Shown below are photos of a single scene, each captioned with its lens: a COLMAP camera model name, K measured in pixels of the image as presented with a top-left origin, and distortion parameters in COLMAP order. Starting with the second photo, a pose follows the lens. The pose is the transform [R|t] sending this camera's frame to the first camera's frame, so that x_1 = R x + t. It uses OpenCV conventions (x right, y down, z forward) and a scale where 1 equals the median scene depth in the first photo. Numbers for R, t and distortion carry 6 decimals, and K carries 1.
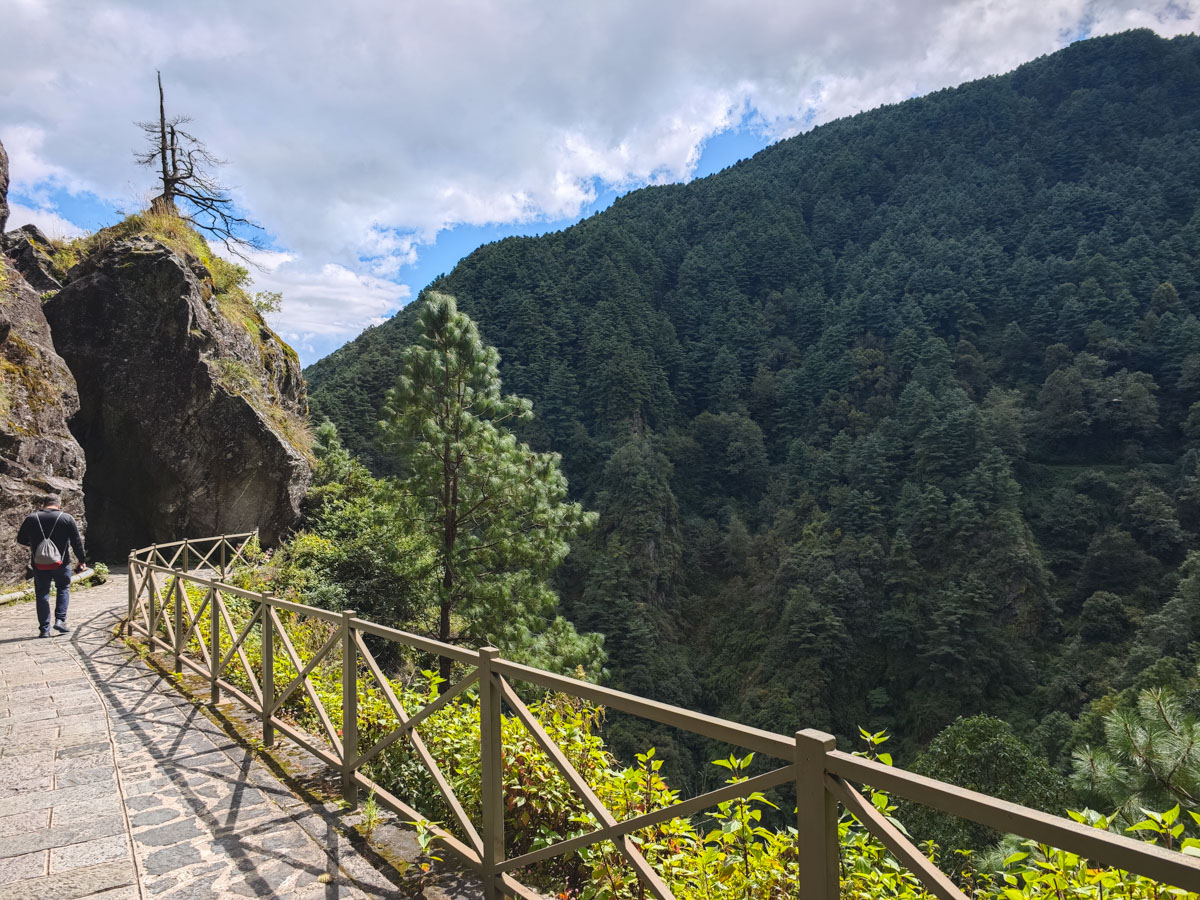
lens RADIAL K [[795.6, 0, 594.5], [0, 795.6, 442.6], [0, 0, 1]] dist [-0.011796, -0.003792]
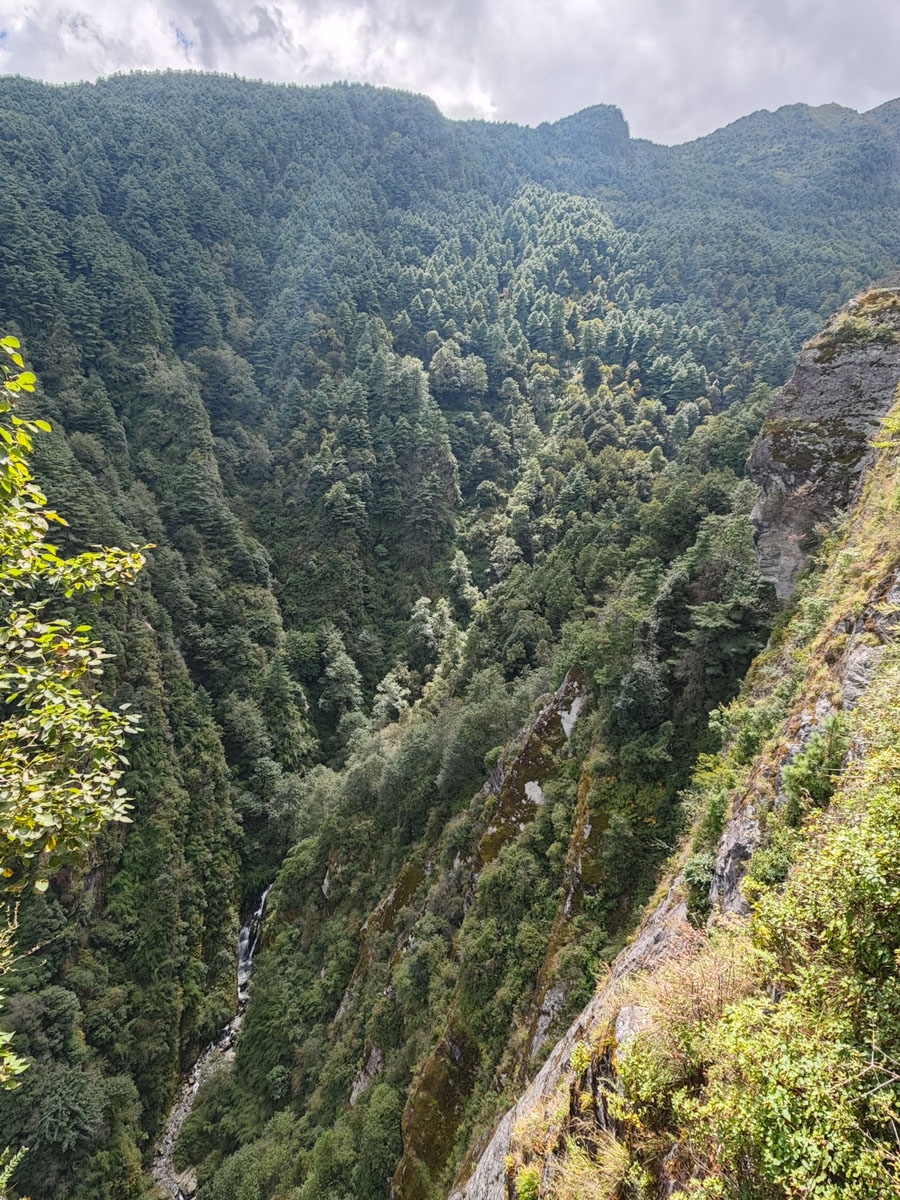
lens RADIAL K [[620.4, 0, 450.2], [0, 620.4, 591.8], [0, 0, 1]] dist [-0.000924, -0.003927]
pose [[0.693447, -0.145143, 0.705737, -0.401566], [-0.081974, 0.957247, 0.277415, 0.033211], [-0.715829, -0.250224, 0.651902, 0.035600]]
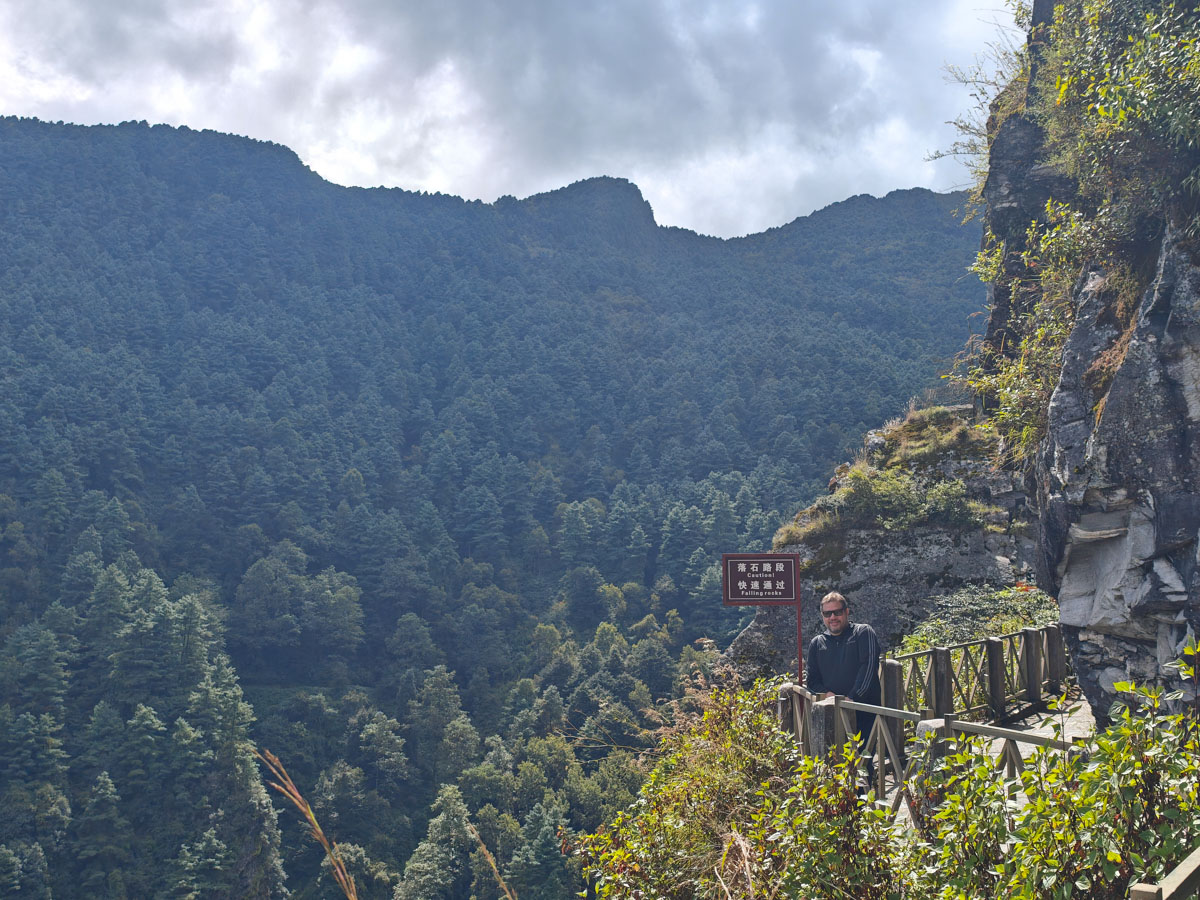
lens RADIAL K [[1275.6, 0, 598.1], [0, 1275.6, 447.2], [0, 0, 1]] dist [0.014855, 0.000000]
pose [[0.557955, 0.182222, 0.809618, -0.279775], [-0.049117, 0.981136, -0.186976, 0.019278], [-0.828416, 0.064558, 0.556380, 0.031943]]
